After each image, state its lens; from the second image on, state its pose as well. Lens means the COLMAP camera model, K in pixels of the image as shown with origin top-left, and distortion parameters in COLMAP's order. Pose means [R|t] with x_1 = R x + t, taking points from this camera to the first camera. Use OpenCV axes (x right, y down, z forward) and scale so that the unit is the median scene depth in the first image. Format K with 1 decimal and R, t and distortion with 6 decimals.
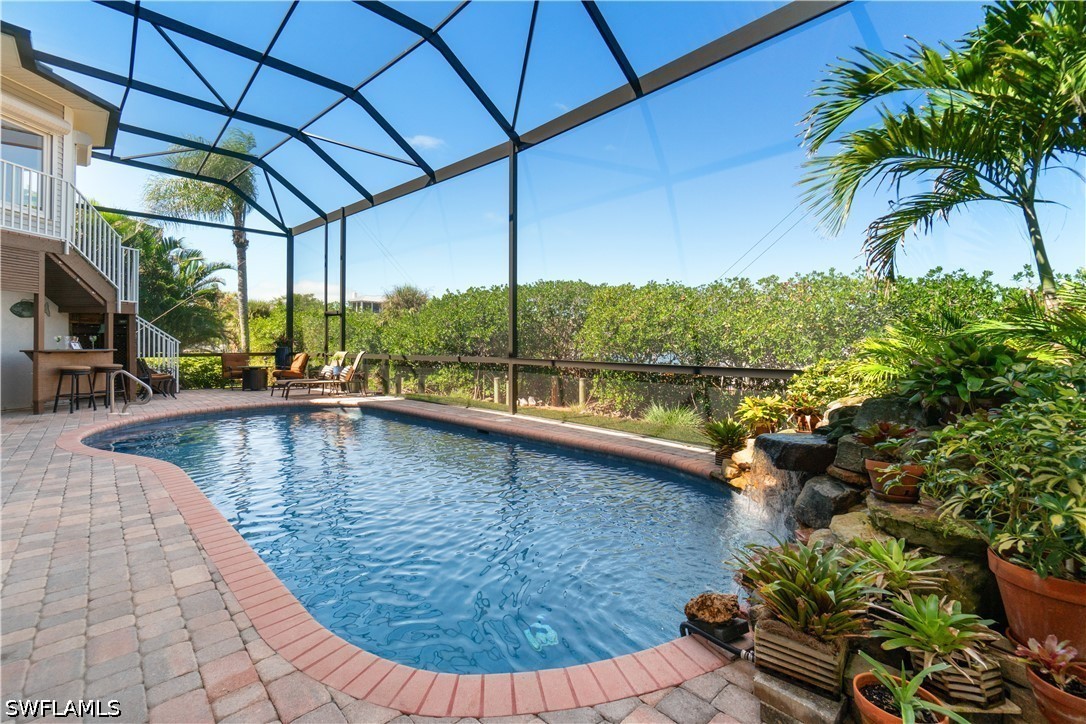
lens RADIAL K [[472.2, 0, 540.2], [0, 472.2, 353.6], [0, 0, 1]] dist [-0.001948, -0.000648]
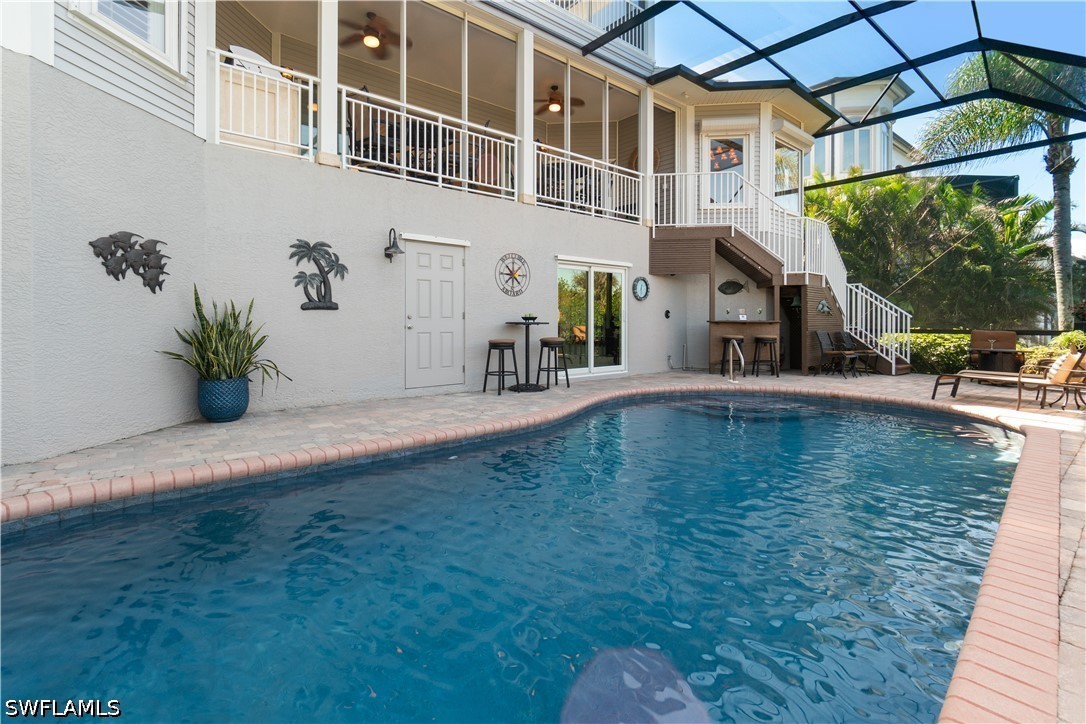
lens RADIAL K [[472.2, 0, 471.4], [0, 472.2, 315.9], [0, 0, 1]] dist [-0.001948, -0.000648]
pose [[-0.073105, -0.011601, -0.997257, 0.149426], [-0.023771, 0.999669, -0.009886, 0.005135], [0.997041, 0.022983, -0.073357, 0.419157]]
